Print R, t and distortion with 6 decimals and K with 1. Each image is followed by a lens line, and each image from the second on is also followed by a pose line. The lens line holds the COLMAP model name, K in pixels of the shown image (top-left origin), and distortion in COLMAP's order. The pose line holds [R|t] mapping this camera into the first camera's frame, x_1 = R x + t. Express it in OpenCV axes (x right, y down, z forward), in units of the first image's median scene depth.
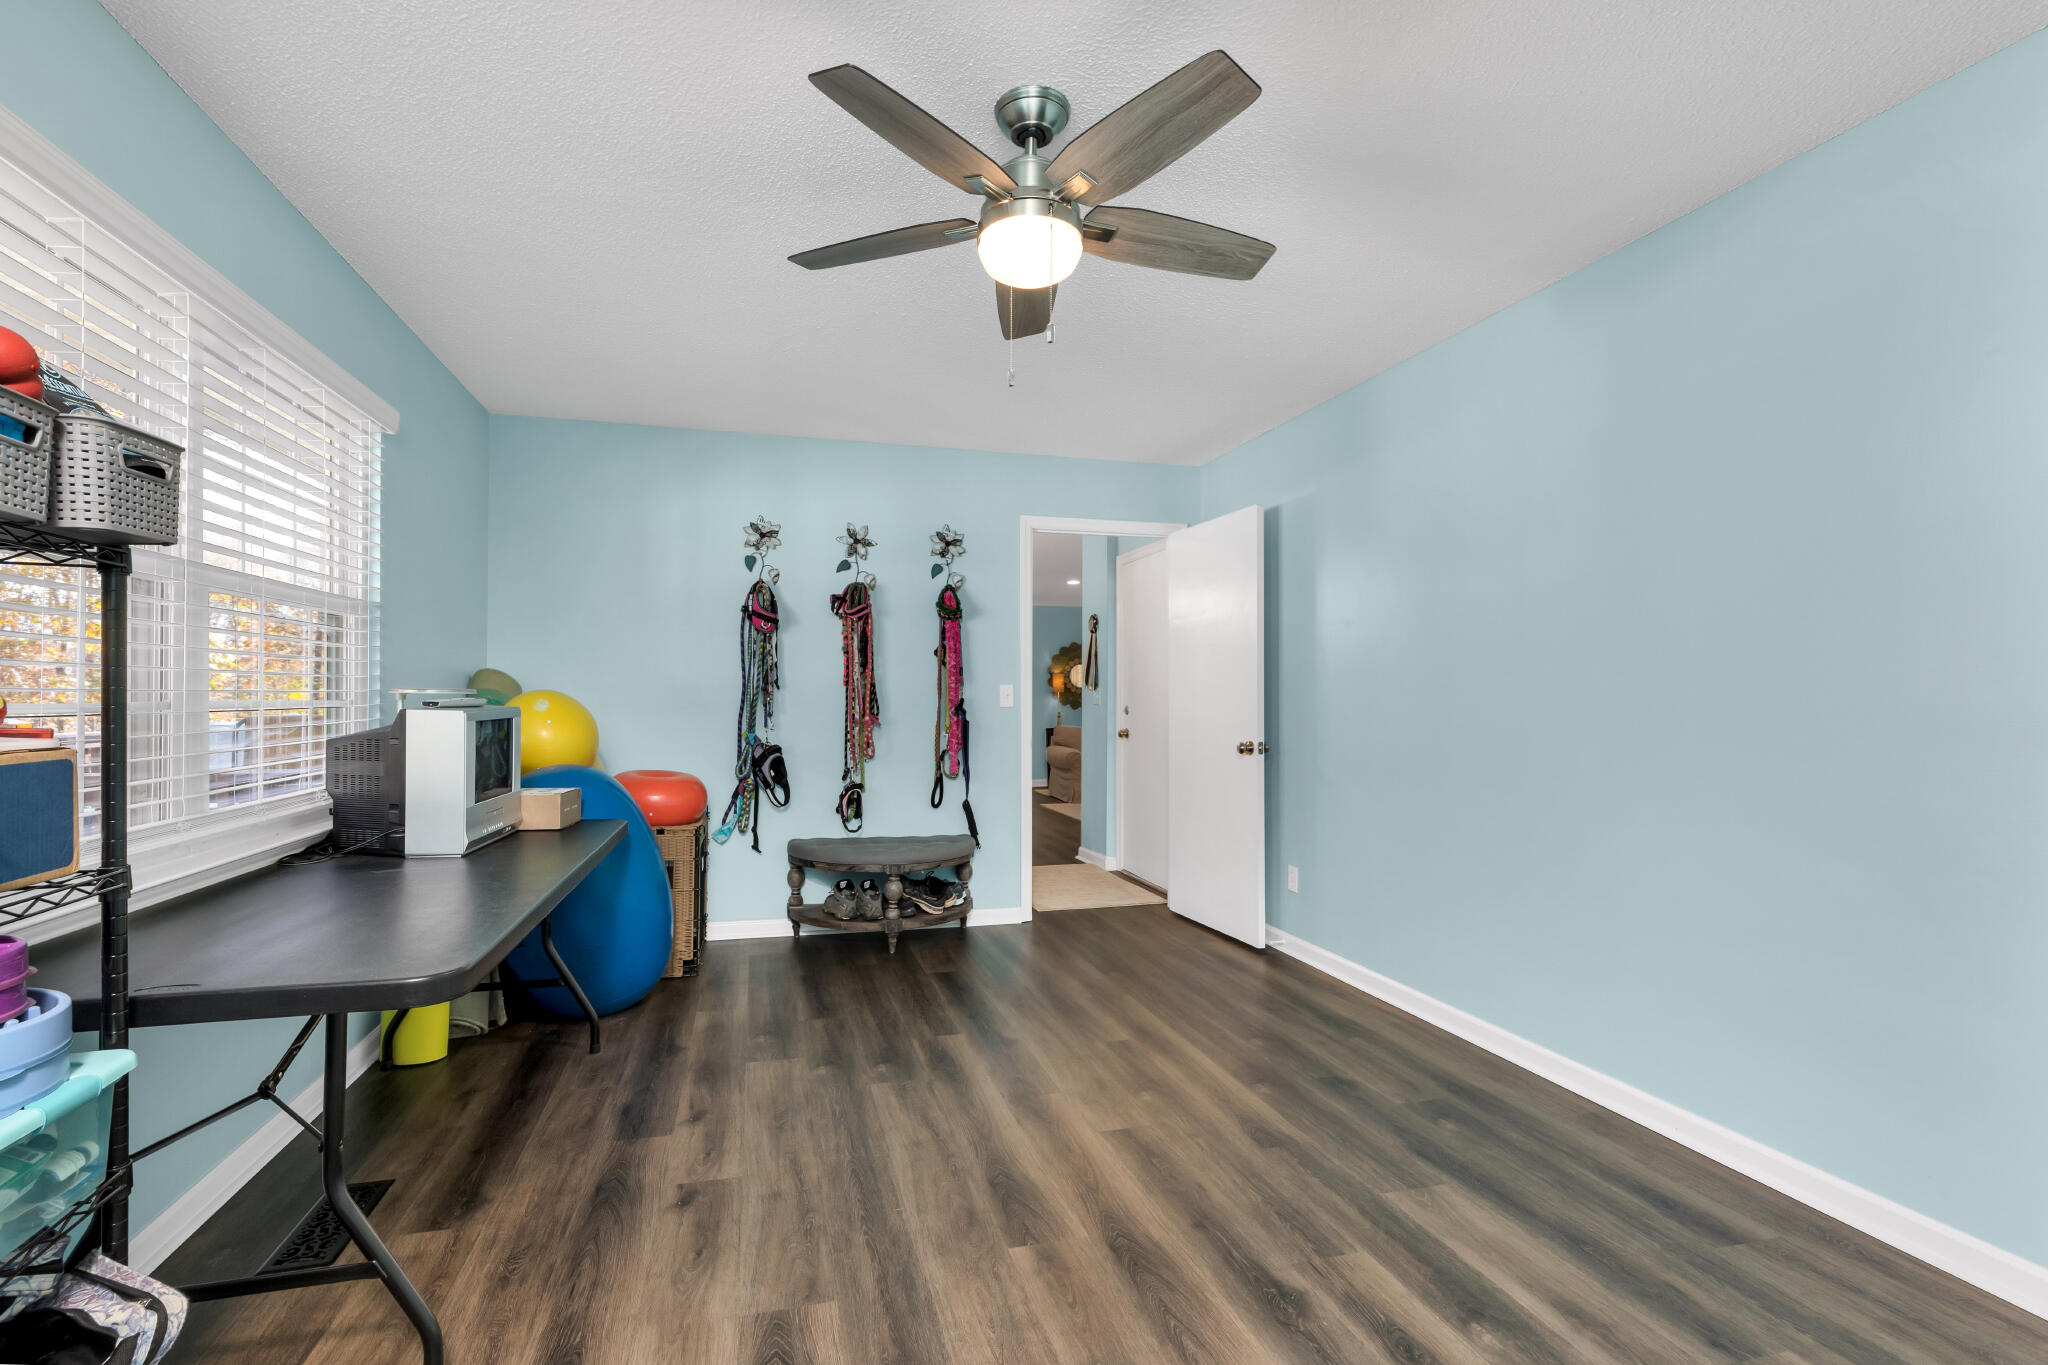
lens RADIAL K [[892.6, 0, 1024.0], [0, 892.6, 682.5], [0, 0, 1]] dist [-0.000122, -0.000105]
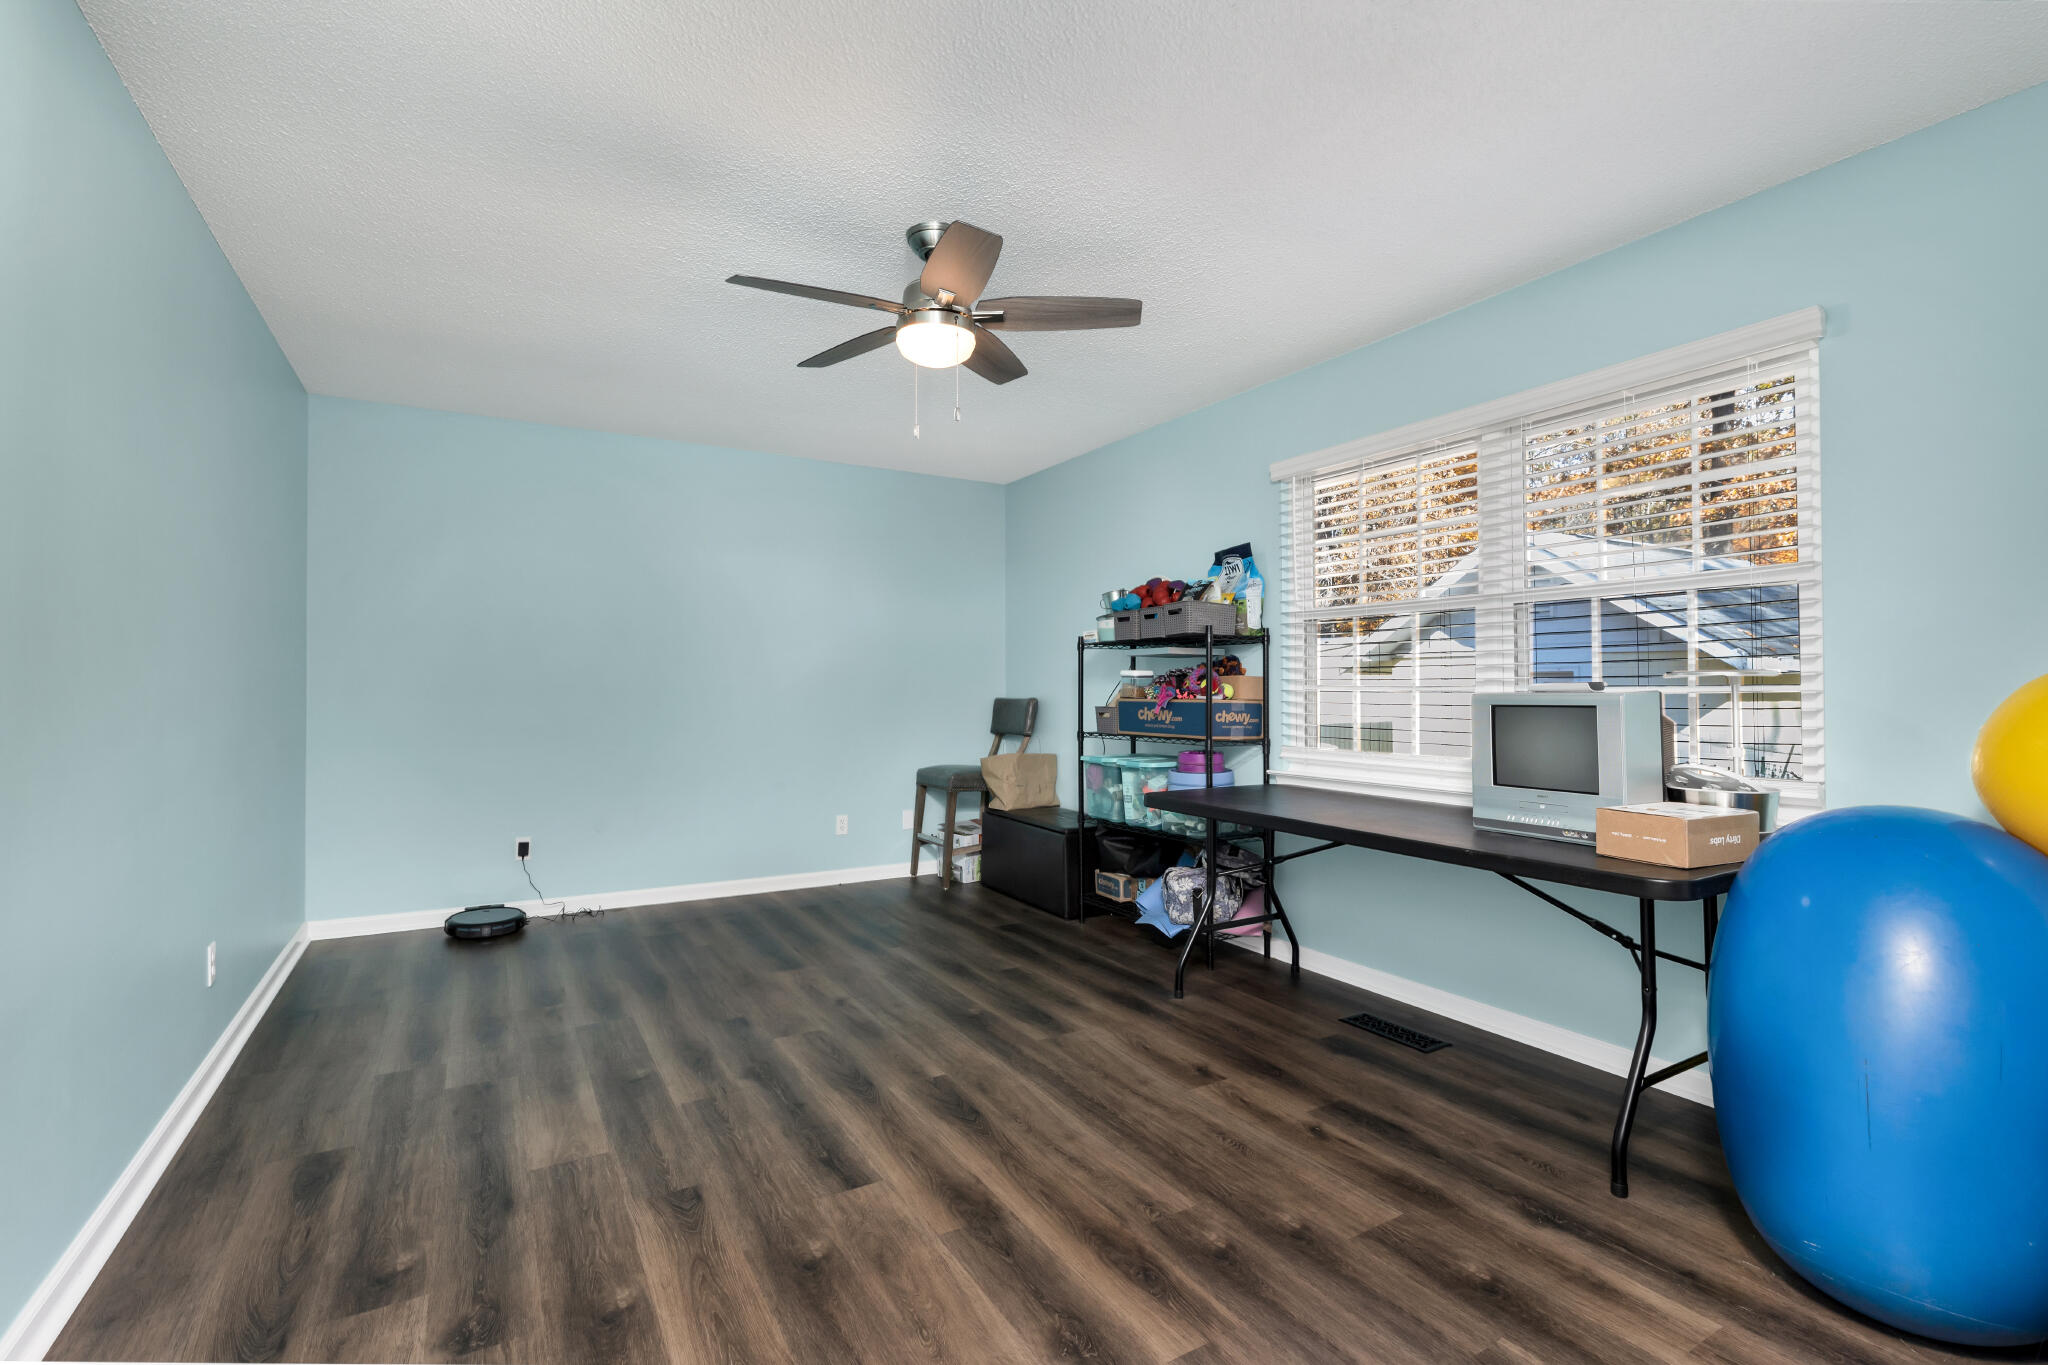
lens RADIAL K [[892.6, 0, 1024.0], [0, 892.6, 682.5], [0, 0, 1]] dist [-0.000122, -0.000105]
pose [[-0.968345, -0.004708, -0.249570, 0.191341], [0.000585, 0.999777, -0.021131, 0.041513], [0.249614, -0.020608, -0.968126, 2.119781]]
